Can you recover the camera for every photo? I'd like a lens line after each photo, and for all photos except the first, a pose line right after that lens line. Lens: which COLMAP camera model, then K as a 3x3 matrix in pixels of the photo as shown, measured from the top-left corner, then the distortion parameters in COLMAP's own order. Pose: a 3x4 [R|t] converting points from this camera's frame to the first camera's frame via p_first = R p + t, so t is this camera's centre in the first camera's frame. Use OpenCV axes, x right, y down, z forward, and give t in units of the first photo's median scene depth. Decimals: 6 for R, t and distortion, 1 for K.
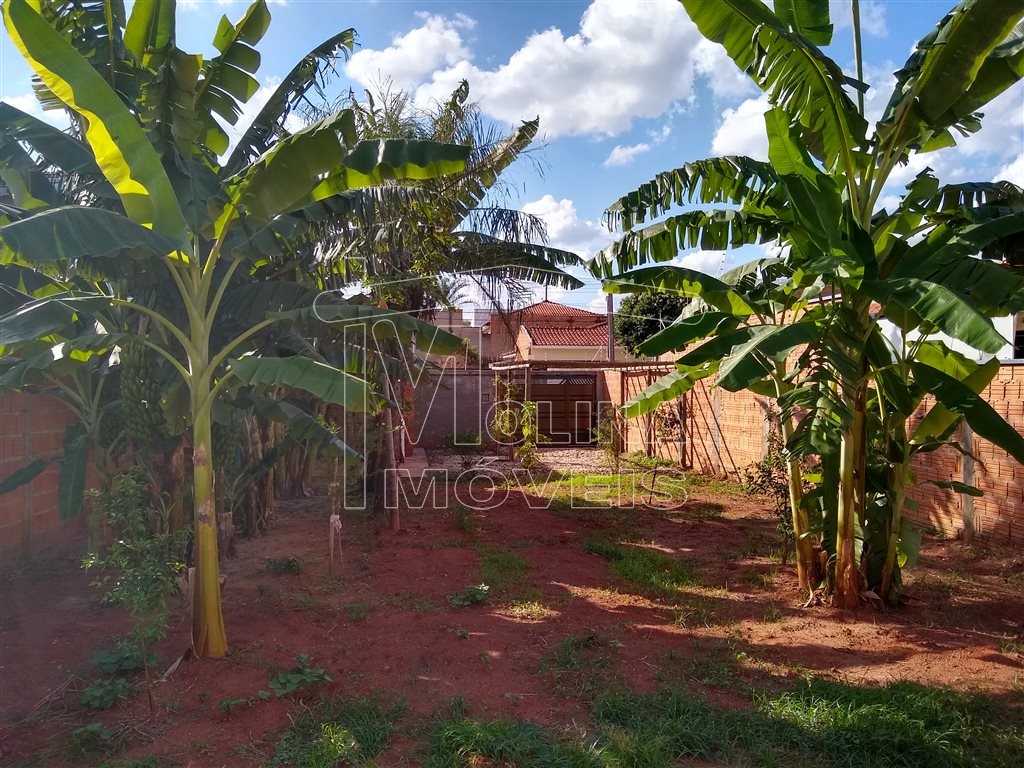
lens RADIAL K [[809.4, 0, 512.0], [0, 809.4, 384.0], [0, 0, 1]] dist [-0.003741, 0.005491]
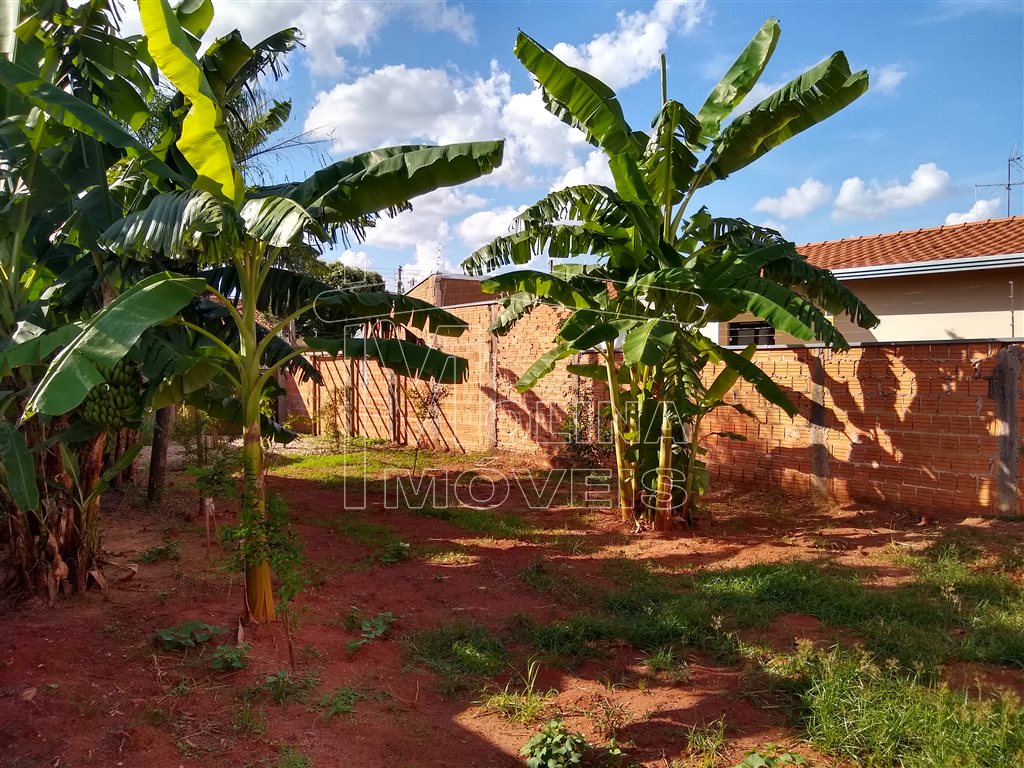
lens RADIAL K [[818.2, 0, 518.5], [0, 818.2, 386.9], [0, 0, 1]] dist [-0.008438, 0.008536]
pose [[0.879182, -0.017393, 0.476168, -0.401303], [0.006515, 0.999679, 0.024486, 0.003442], [-0.476441, -0.018426, 0.879013, -0.068720]]
